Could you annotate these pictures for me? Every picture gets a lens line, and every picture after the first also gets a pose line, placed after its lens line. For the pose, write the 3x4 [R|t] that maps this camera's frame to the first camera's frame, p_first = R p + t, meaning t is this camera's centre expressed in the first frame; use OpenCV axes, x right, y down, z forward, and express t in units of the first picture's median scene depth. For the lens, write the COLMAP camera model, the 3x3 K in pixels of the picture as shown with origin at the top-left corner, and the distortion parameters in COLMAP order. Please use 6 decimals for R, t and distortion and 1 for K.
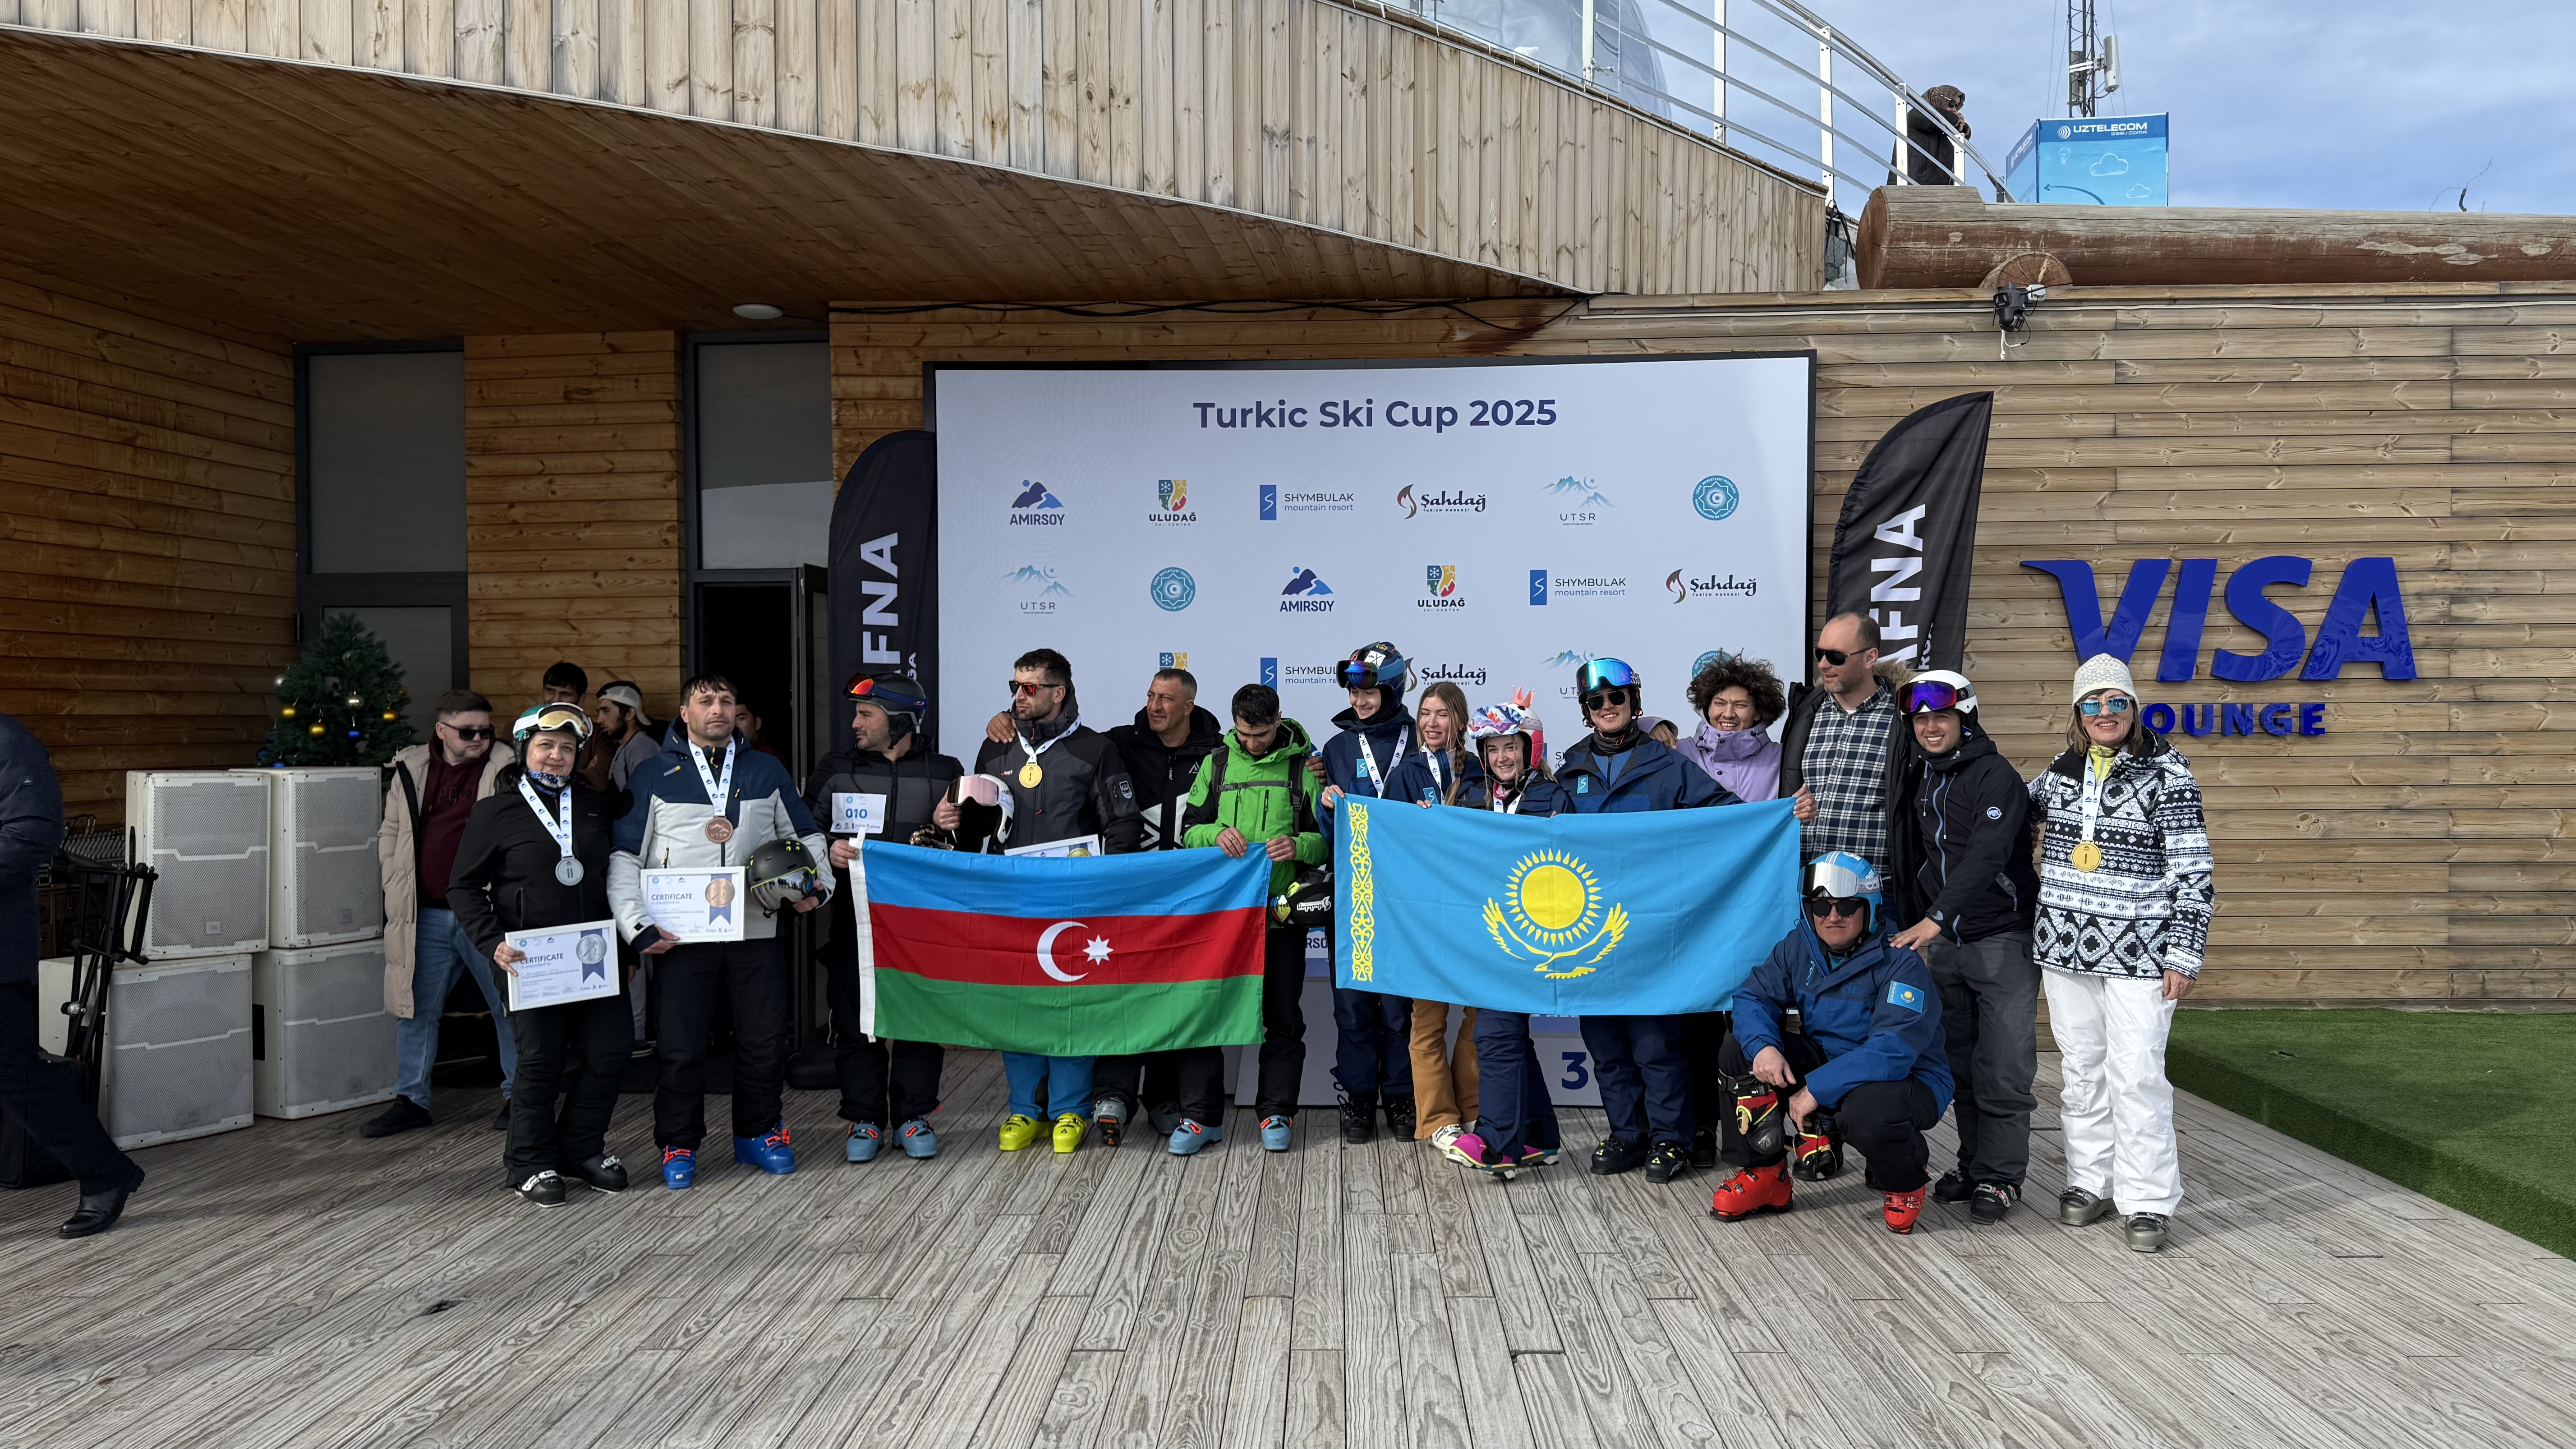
lens RADIAL K [[1795.2, 0, 1286.4], [0, 1795.2, 725.9], [0, 0, 1]] dist [0.009140, -0.033606]
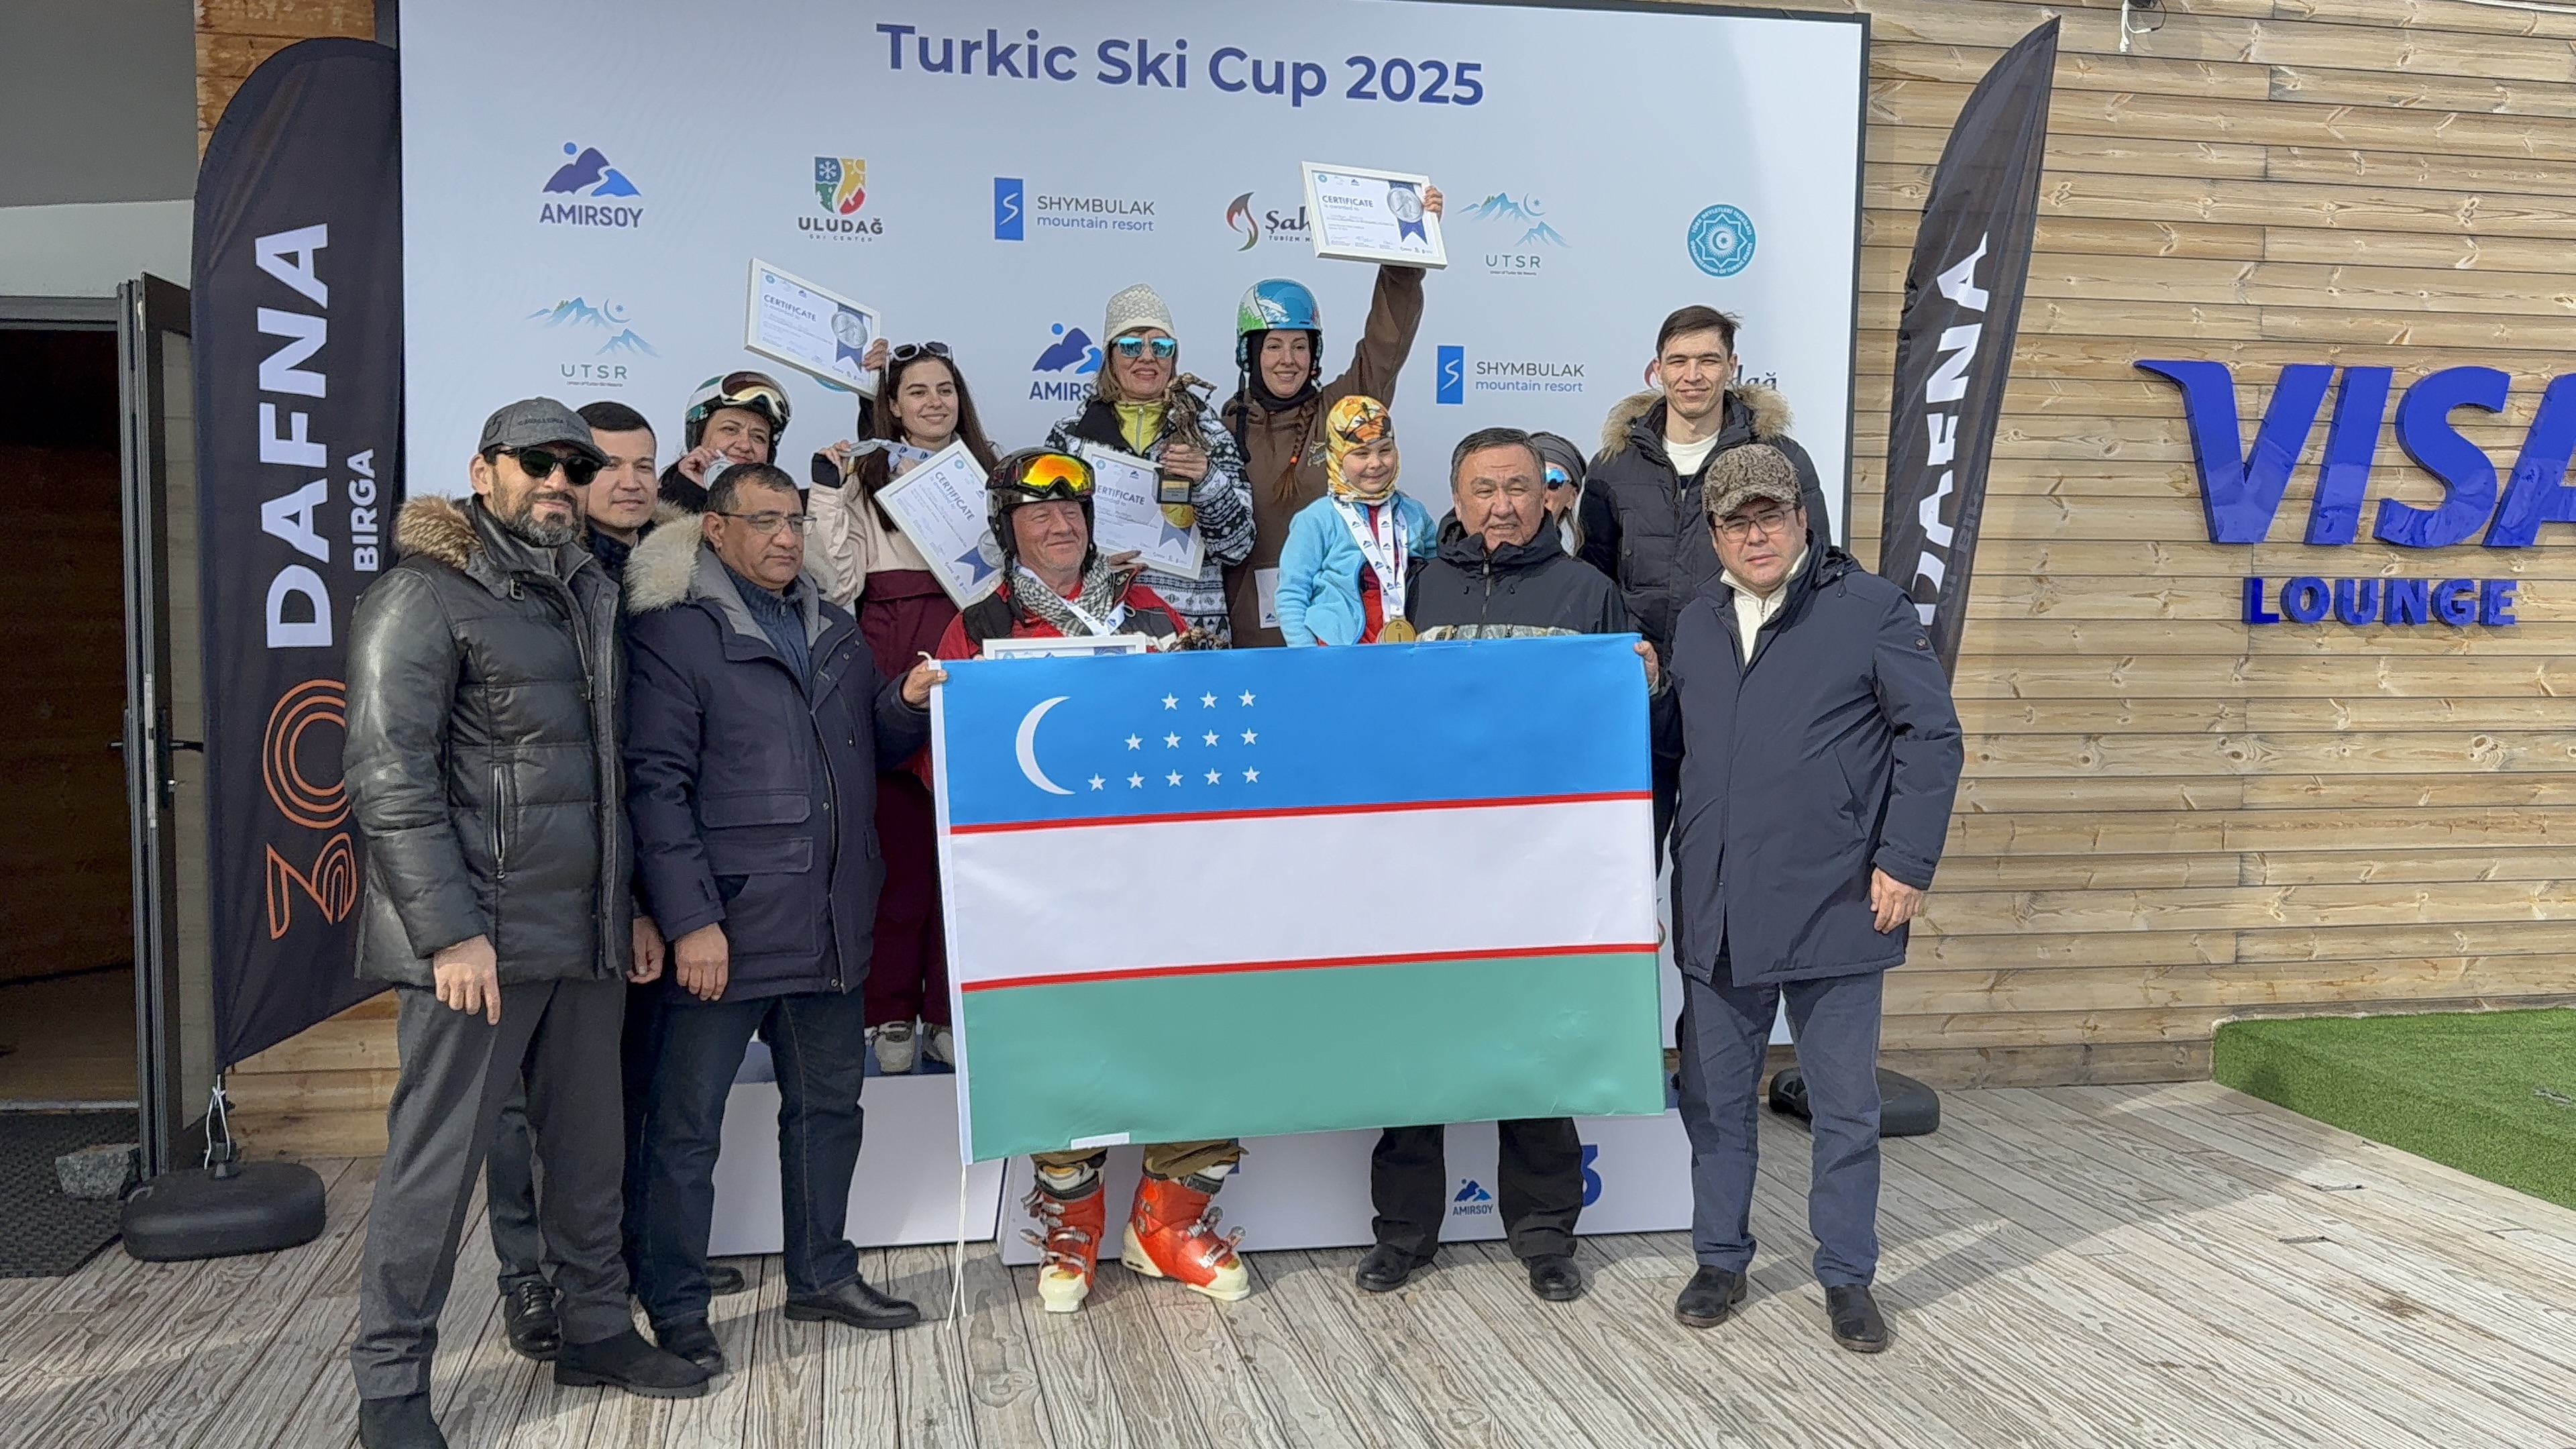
lens RADIAL K [[2101.8, 0, 1283.6], [0, 2101.8, 758.0], [0, 0, 1]] dist [0.009399, -0.025827]
pose [[0.973034, -0.004217, 0.230625, -0.081784], [-0.010644, 0.997947, 0.063158, 0.009906], [-0.230417, -0.063910, 0.970991, 0.304125]]
